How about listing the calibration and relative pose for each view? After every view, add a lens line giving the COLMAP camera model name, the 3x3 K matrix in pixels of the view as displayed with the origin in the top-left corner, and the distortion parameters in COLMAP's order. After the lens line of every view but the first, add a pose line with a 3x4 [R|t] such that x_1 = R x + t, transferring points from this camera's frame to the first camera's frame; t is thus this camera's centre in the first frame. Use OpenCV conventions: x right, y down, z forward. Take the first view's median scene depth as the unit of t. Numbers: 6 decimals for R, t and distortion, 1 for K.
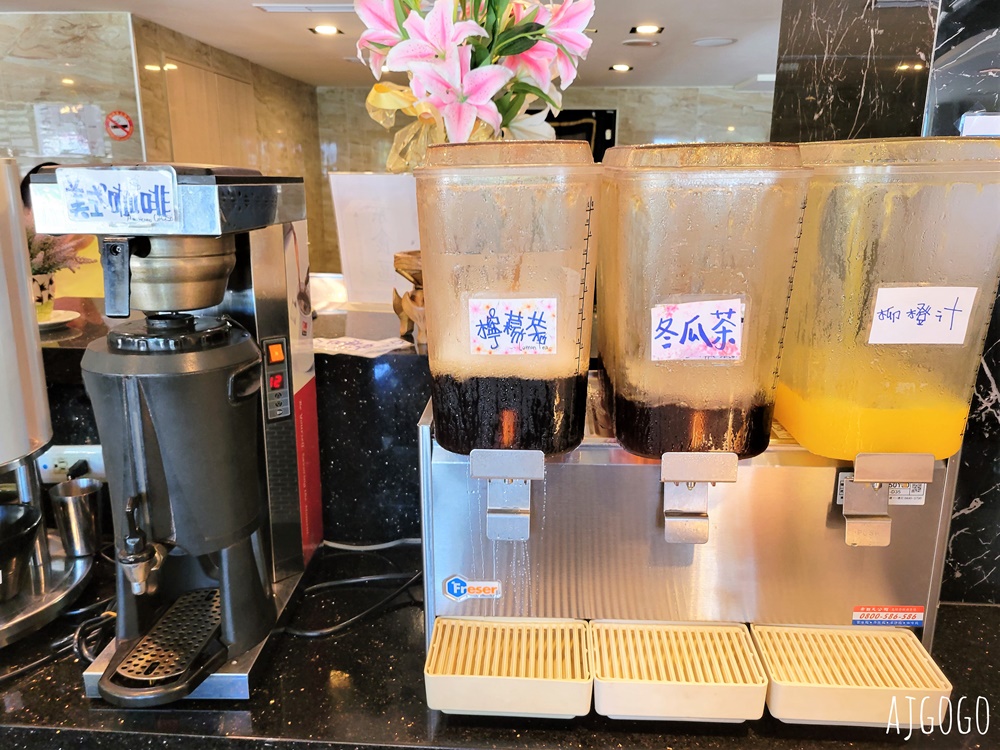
lens RADIAL K [[773.9, 0, 500.0], [0, 773.9, 375.0], [0, 0, 1]] dist [0.023522, -0.000011]
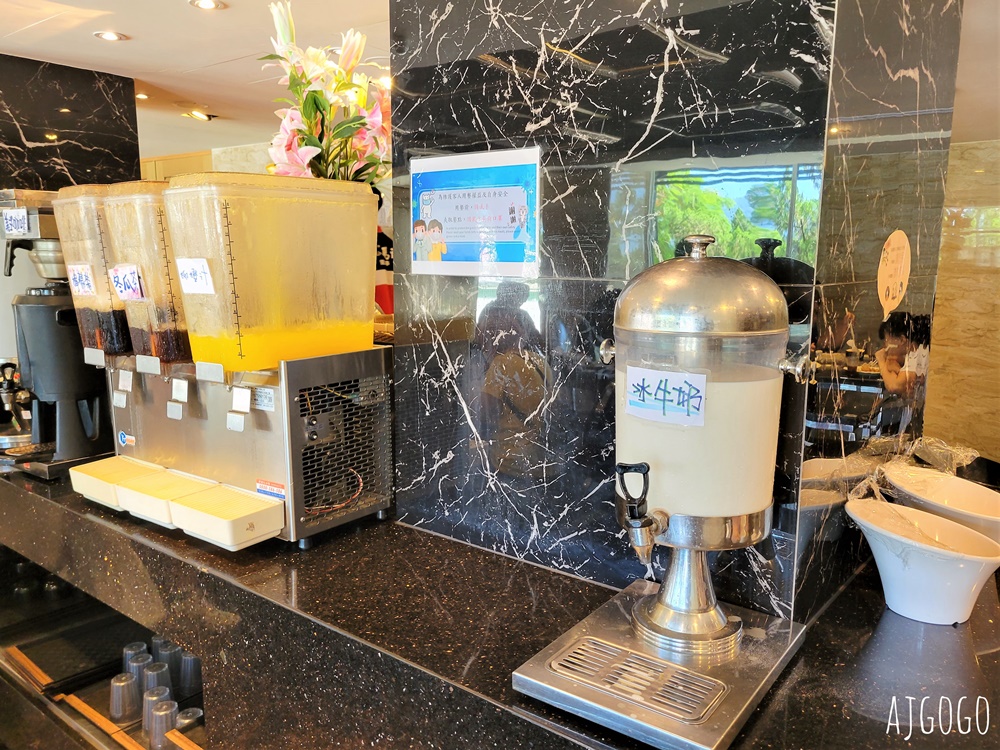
lens RADIAL K [[773.9, 0, 500.0], [0, 773.9, 375.0], [0, 0, 1]] dist [0.023522, -0.000011]
pose [[0.831895, 0.086429, -0.548161, 1.342180], [-0.138814, 0.988803, -0.054760, 0.091503], [0.537291, 0.121647, 0.834578, -0.028150]]
